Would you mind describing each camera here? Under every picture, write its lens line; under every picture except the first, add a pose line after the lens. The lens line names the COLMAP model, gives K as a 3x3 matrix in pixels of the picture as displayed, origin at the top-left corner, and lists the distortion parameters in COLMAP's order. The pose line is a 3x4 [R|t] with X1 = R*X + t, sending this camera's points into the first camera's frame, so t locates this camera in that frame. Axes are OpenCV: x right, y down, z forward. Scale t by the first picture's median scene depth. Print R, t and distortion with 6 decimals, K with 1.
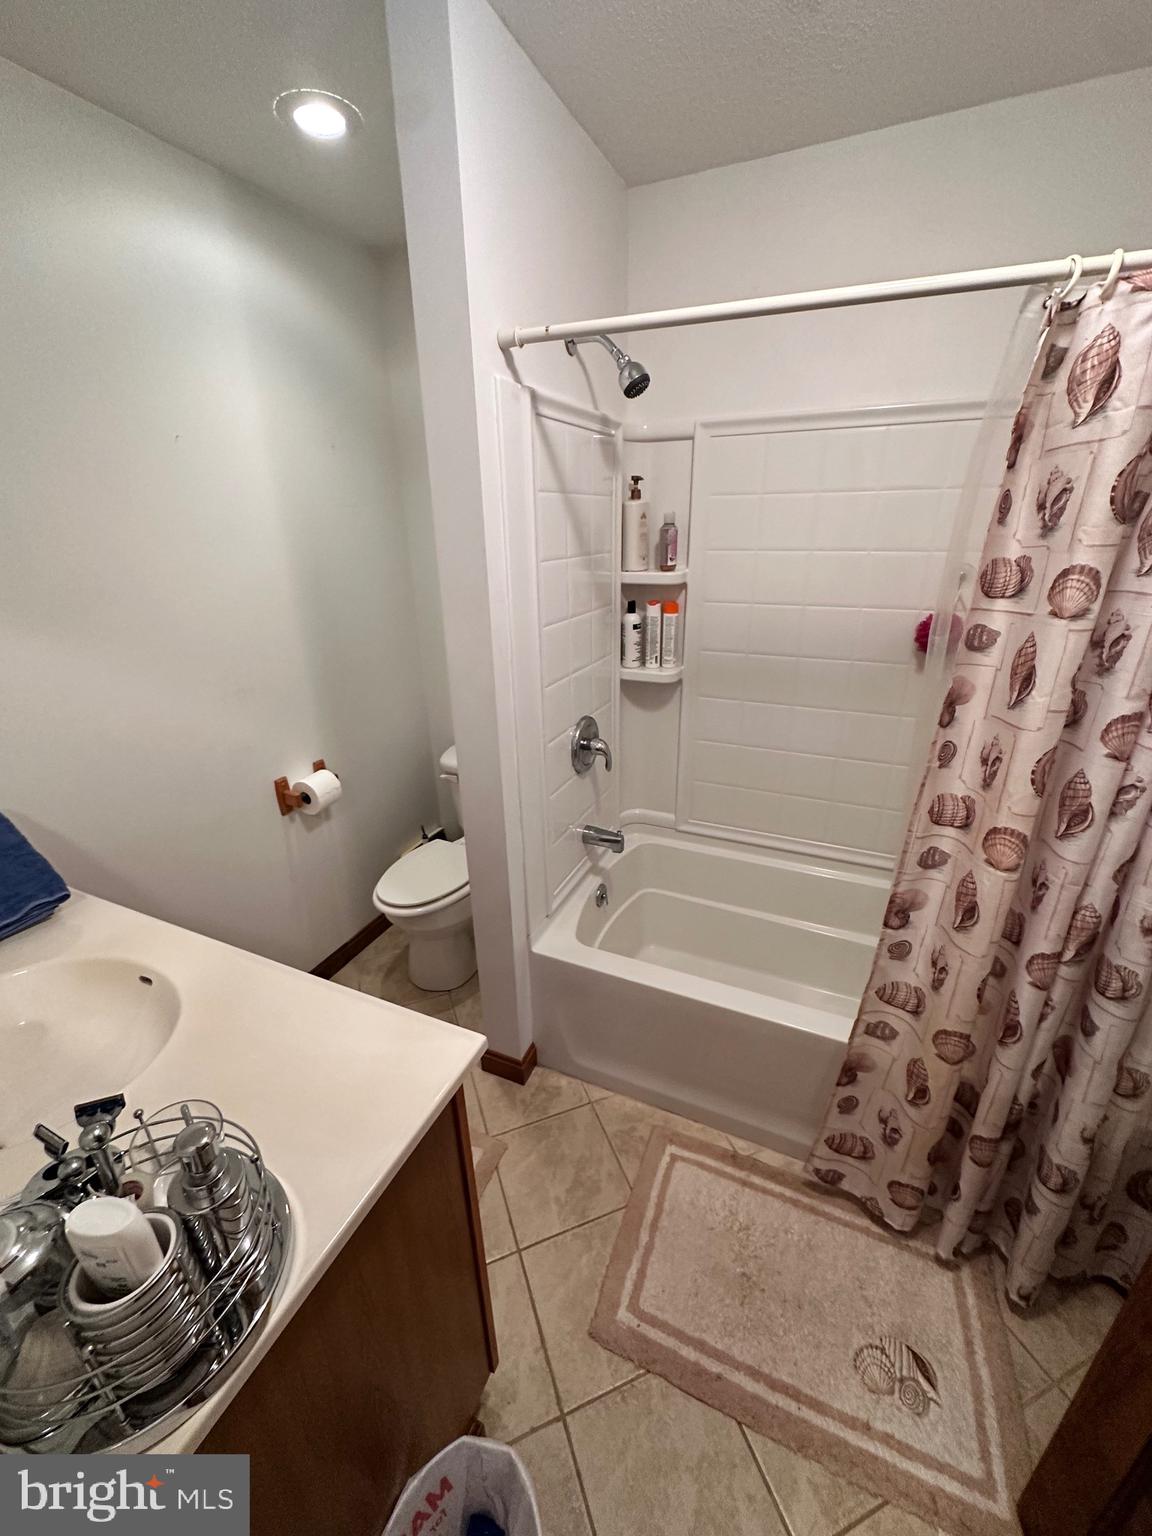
lens RADIAL K [[612.7, 0, 581.5], [0, 612.7, 768.0], [0, 0, 1]] dist [-0.003021, 0.000098]
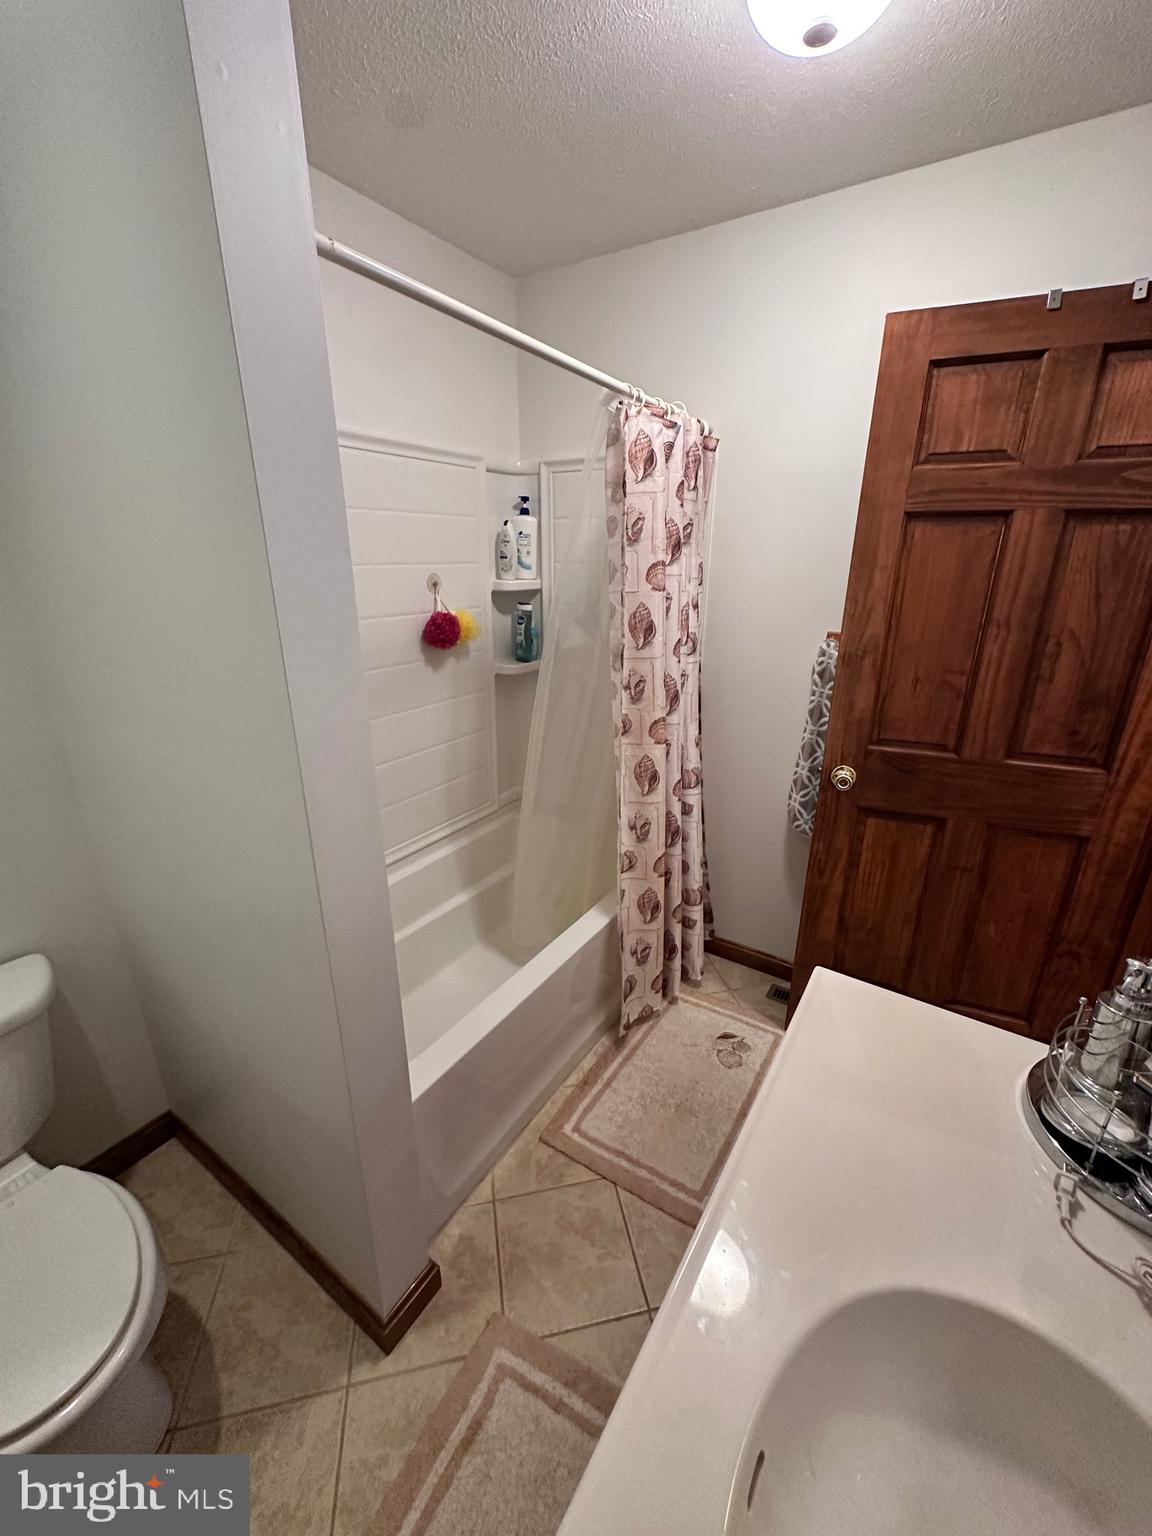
lens RADIAL K [[612.7, 0, 581.5], [0, 612.7, 768.0], [0, 0, 1]] dist [-0.003021, 0.000098]
pose [[0.165673, -0.315562, 0.934330, -0.713347], [0.358919, 0.901742, 0.240914, -0.194747], [-0.918548, 0.295436, 0.262655, 0.598105]]
